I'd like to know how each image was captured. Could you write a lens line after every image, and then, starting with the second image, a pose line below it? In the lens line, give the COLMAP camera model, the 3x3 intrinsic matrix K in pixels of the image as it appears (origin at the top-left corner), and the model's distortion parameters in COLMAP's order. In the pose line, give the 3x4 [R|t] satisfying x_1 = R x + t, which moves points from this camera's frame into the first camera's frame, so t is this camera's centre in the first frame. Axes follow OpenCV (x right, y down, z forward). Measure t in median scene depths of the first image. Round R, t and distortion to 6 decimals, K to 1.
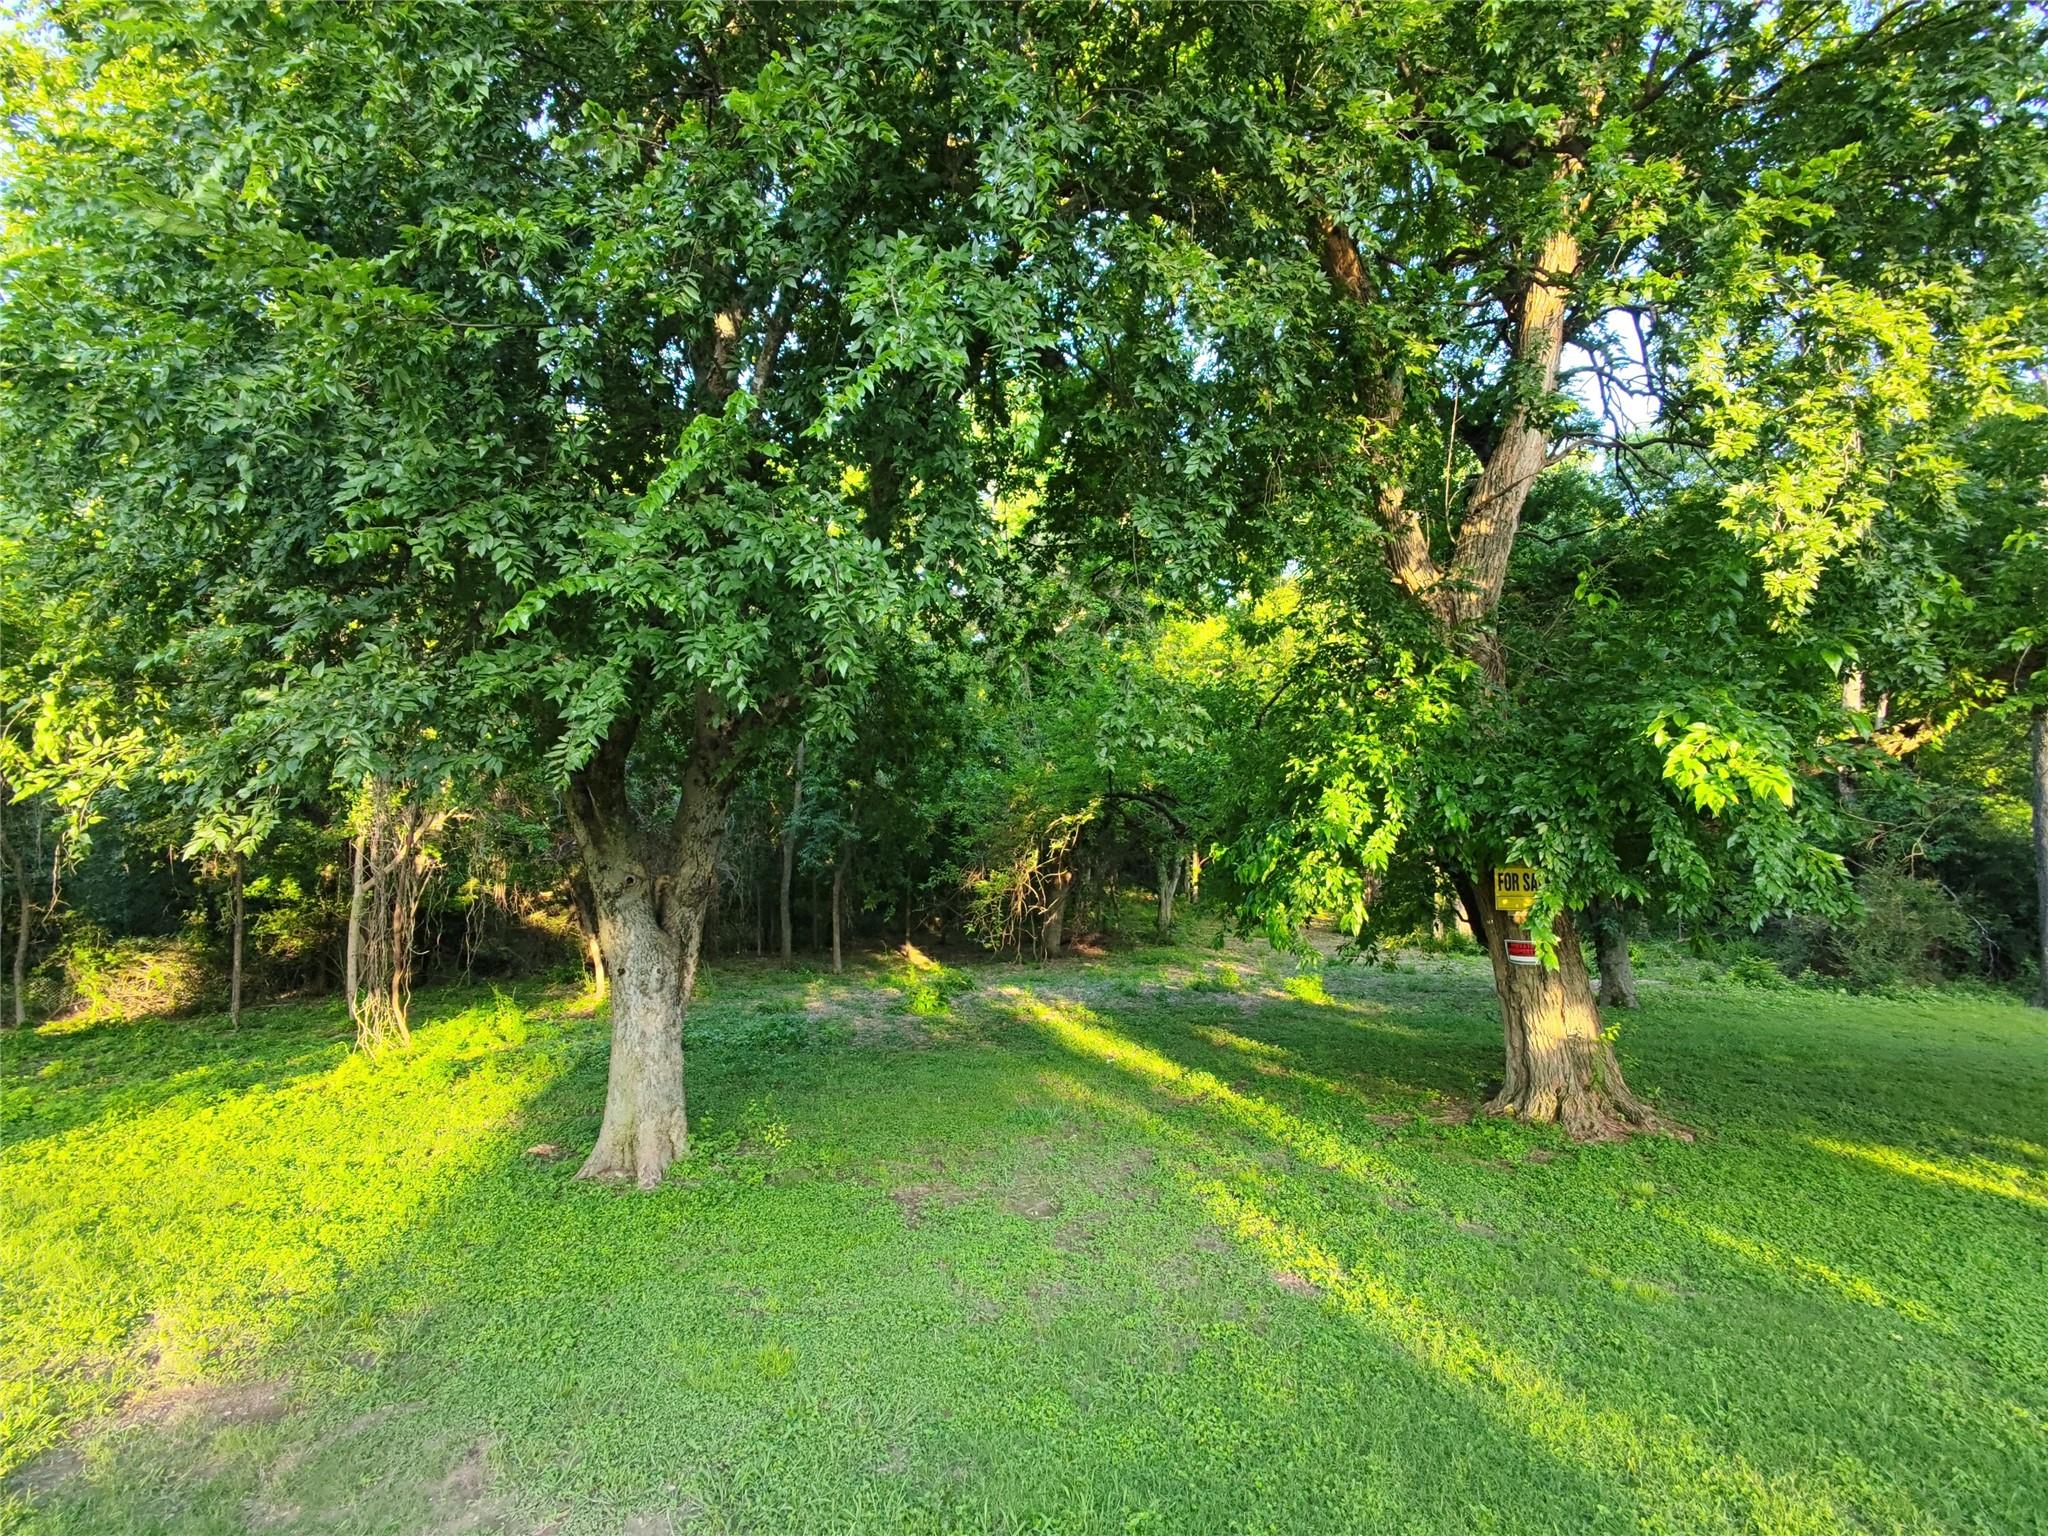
lens RADIAL K [[967.9, 0, 1024.0], [0, 967.9, 768.0], [0, 0, 1]] dist [-0.008127, -0.000574]
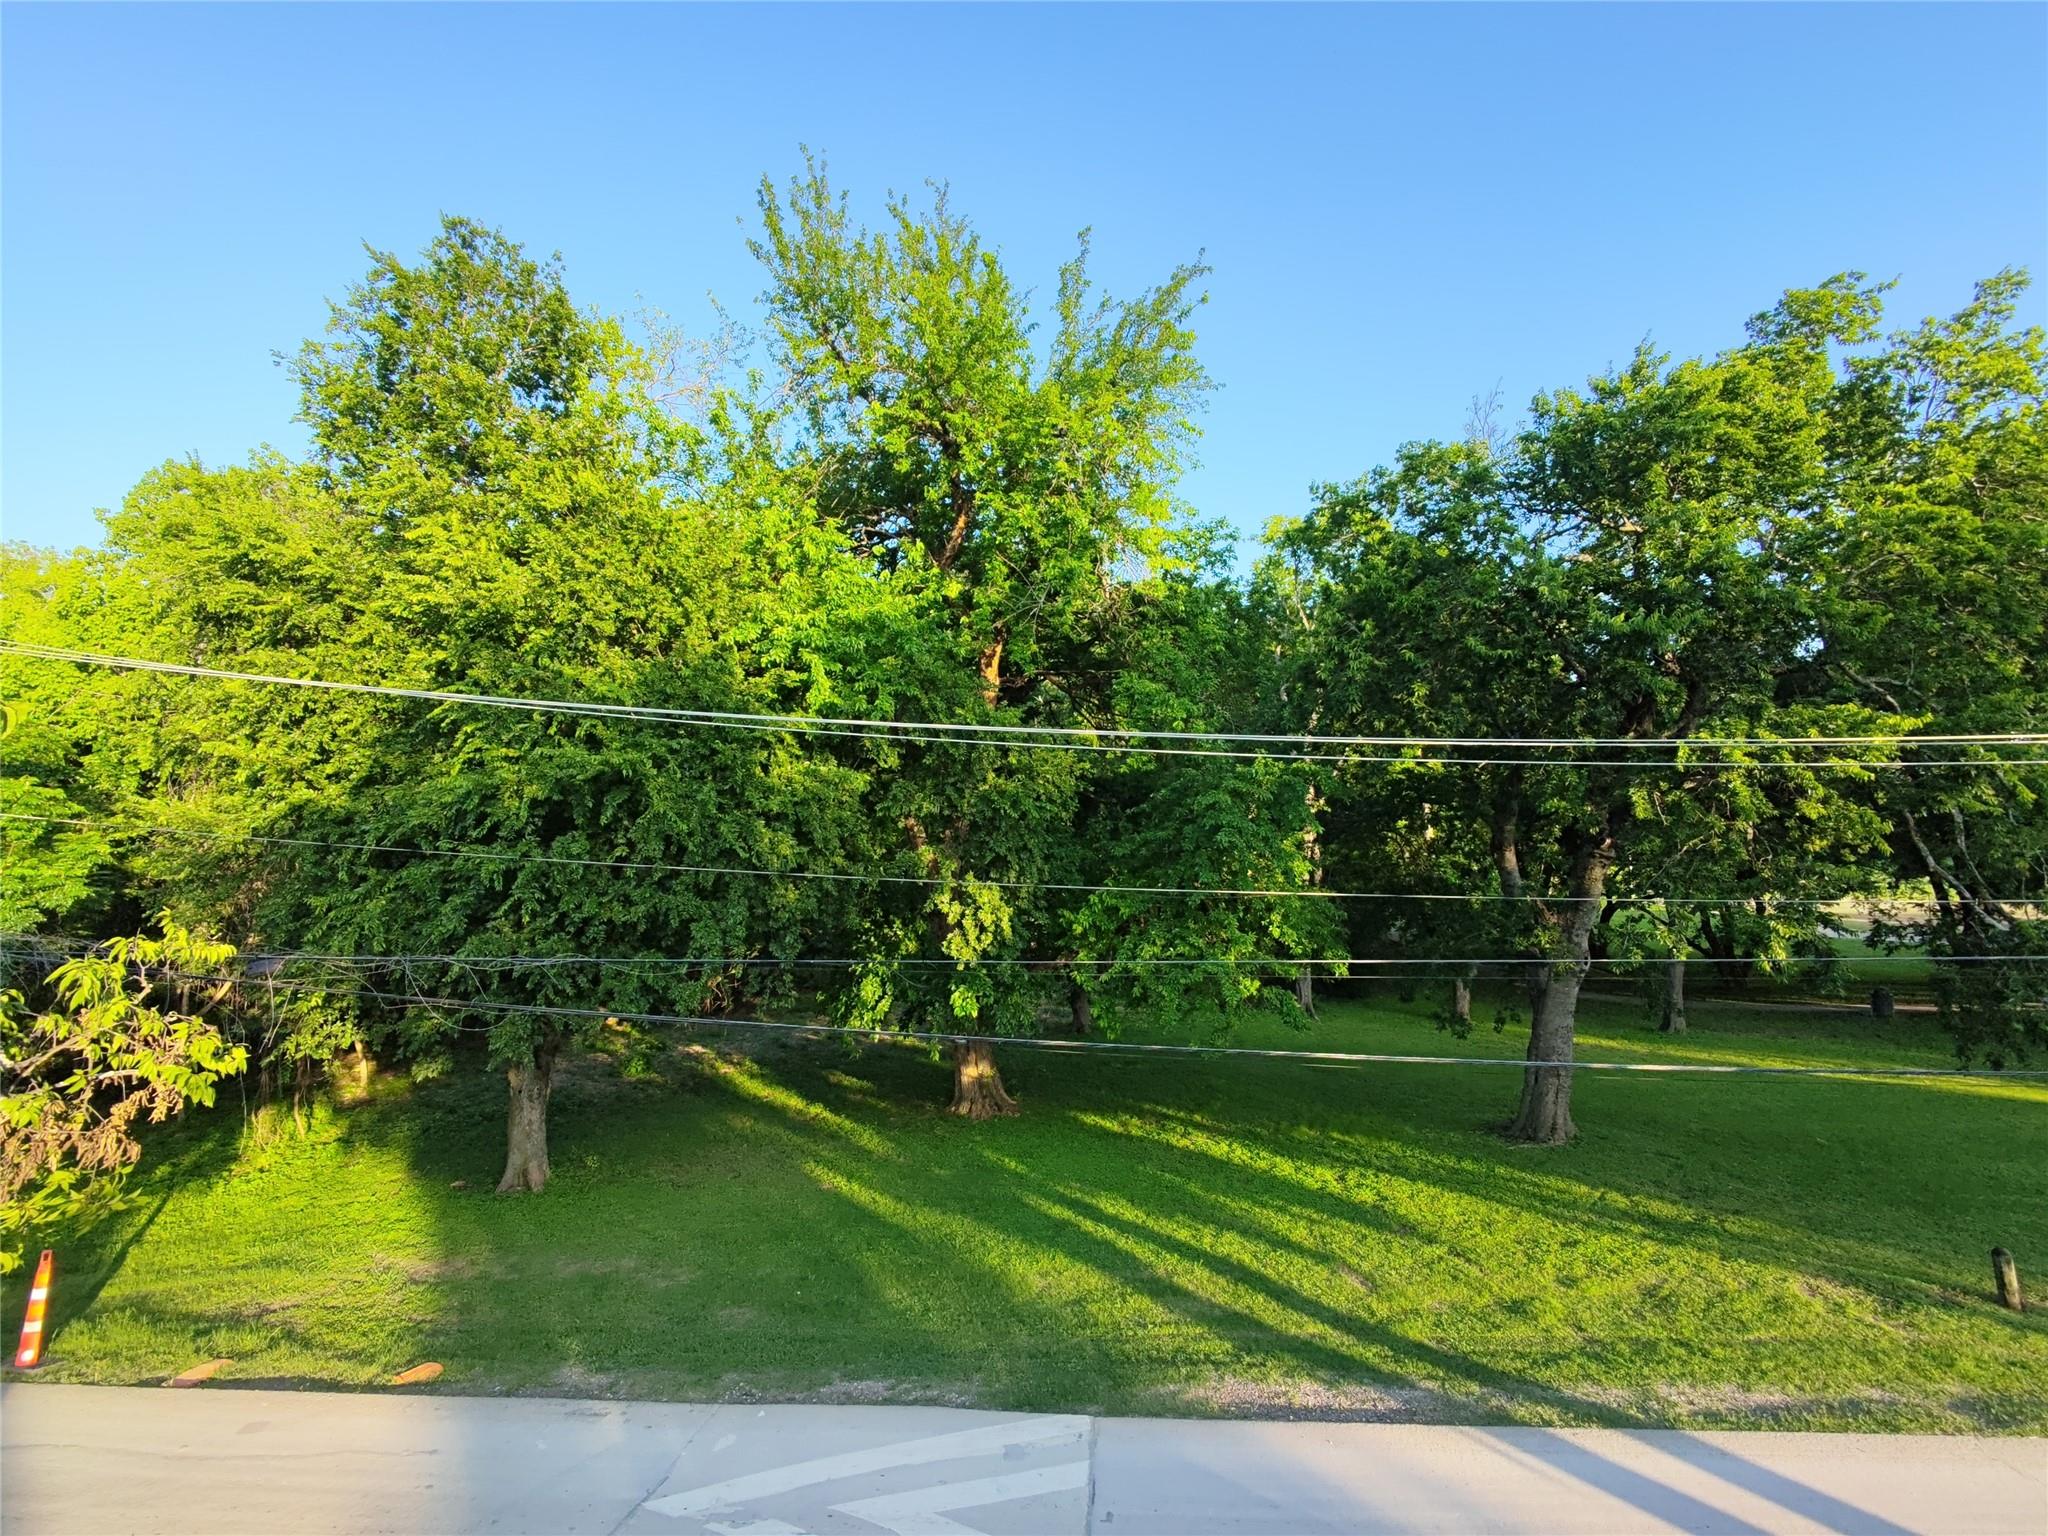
lens RADIAL K [[967.9, 0, 1024.0], [0, 967.9, 768.0], [0, 0, 1]] dist [-0.008127, -0.000574]
pose [[0.943249, 0.012387, 0.331856, -0.083572], [-0.011985, 0.999923, -0.003259, -0.425915], [-0.331871, -0.000904, 0.943324, -1.143745]]
